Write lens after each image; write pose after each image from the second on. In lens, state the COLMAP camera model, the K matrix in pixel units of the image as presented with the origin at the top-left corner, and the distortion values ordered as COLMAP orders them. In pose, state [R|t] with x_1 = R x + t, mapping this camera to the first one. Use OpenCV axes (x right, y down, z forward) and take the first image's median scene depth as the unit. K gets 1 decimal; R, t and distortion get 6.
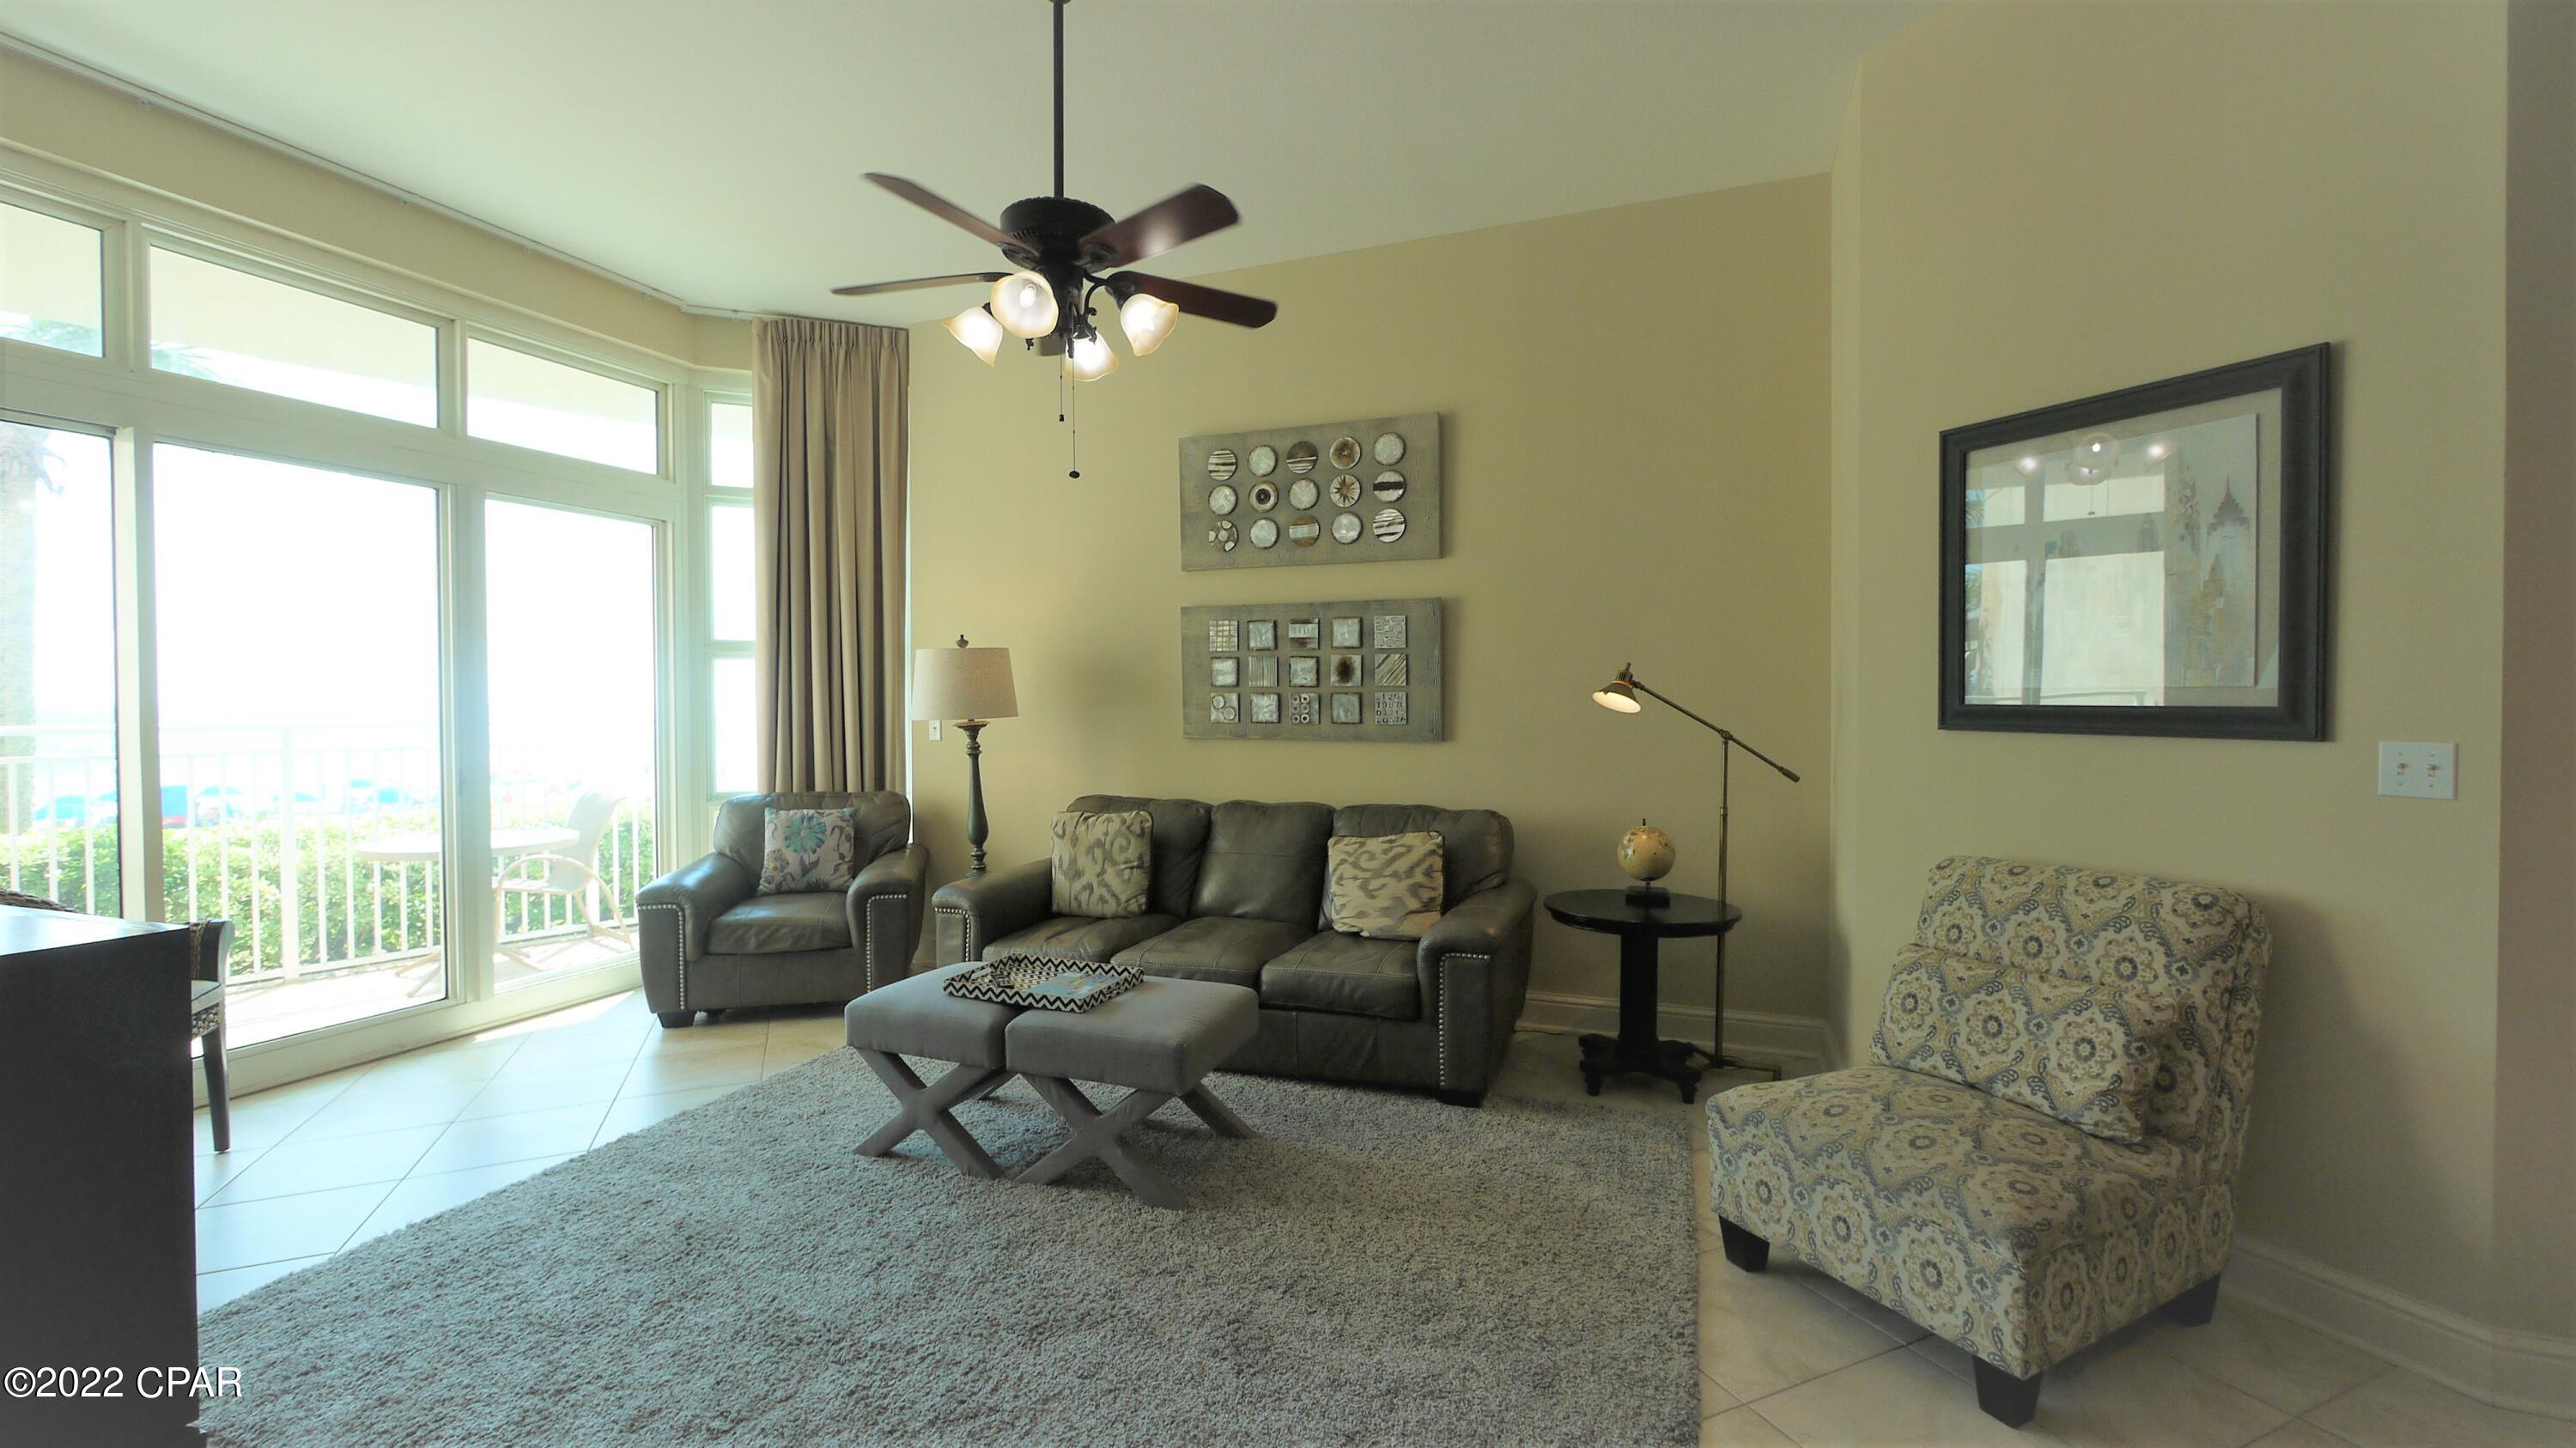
lens RADIAL K [[1063.6, 0, 1279.7], [0, 1063.6, 714.1], [0, 0, 1]] dist [-0.008772, 0.001084]
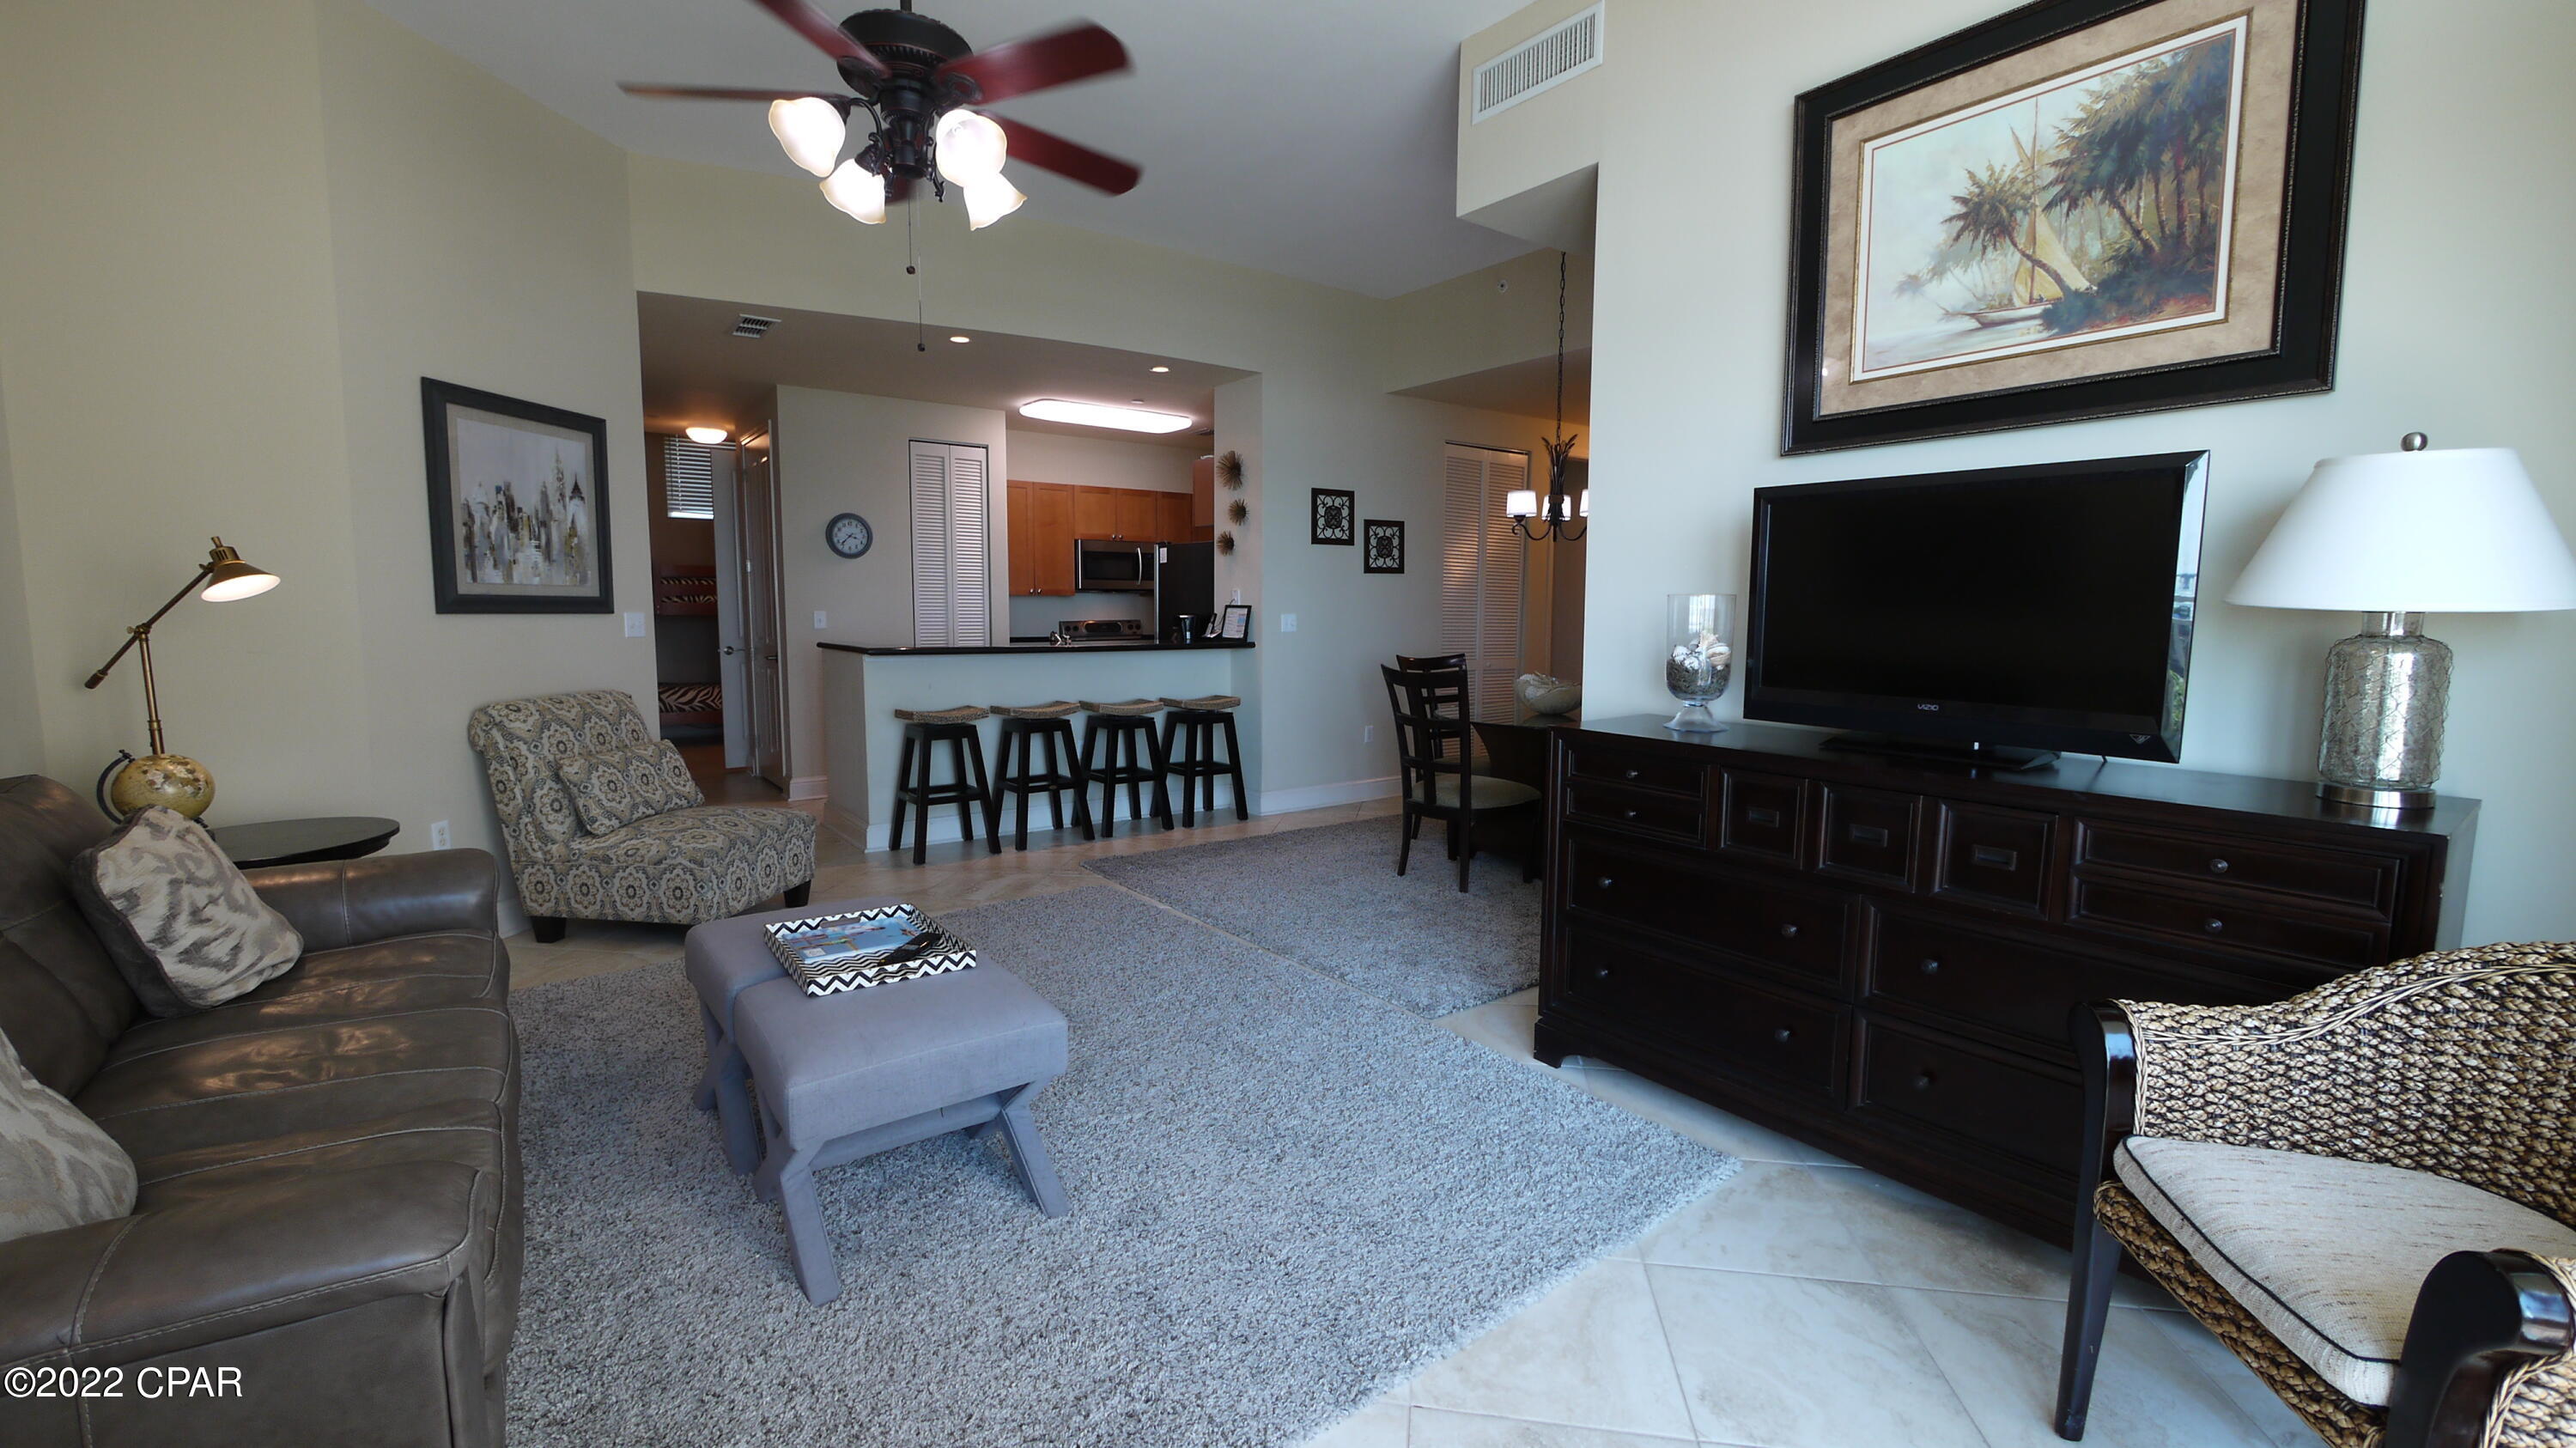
lens RADIAL K [[1063.6, 0, 1287.8], [0, 1063.6, 720.1], [0, 0, 1]] dist [-0.008772, 0.001084]
pose [[-0.853790, -0.052841, 0.517930, -0.738827], [0.008830, 0.993223, 0.115889, 0.002230], [-0.520543, 0.103518, -0.847537, 1.246646]]
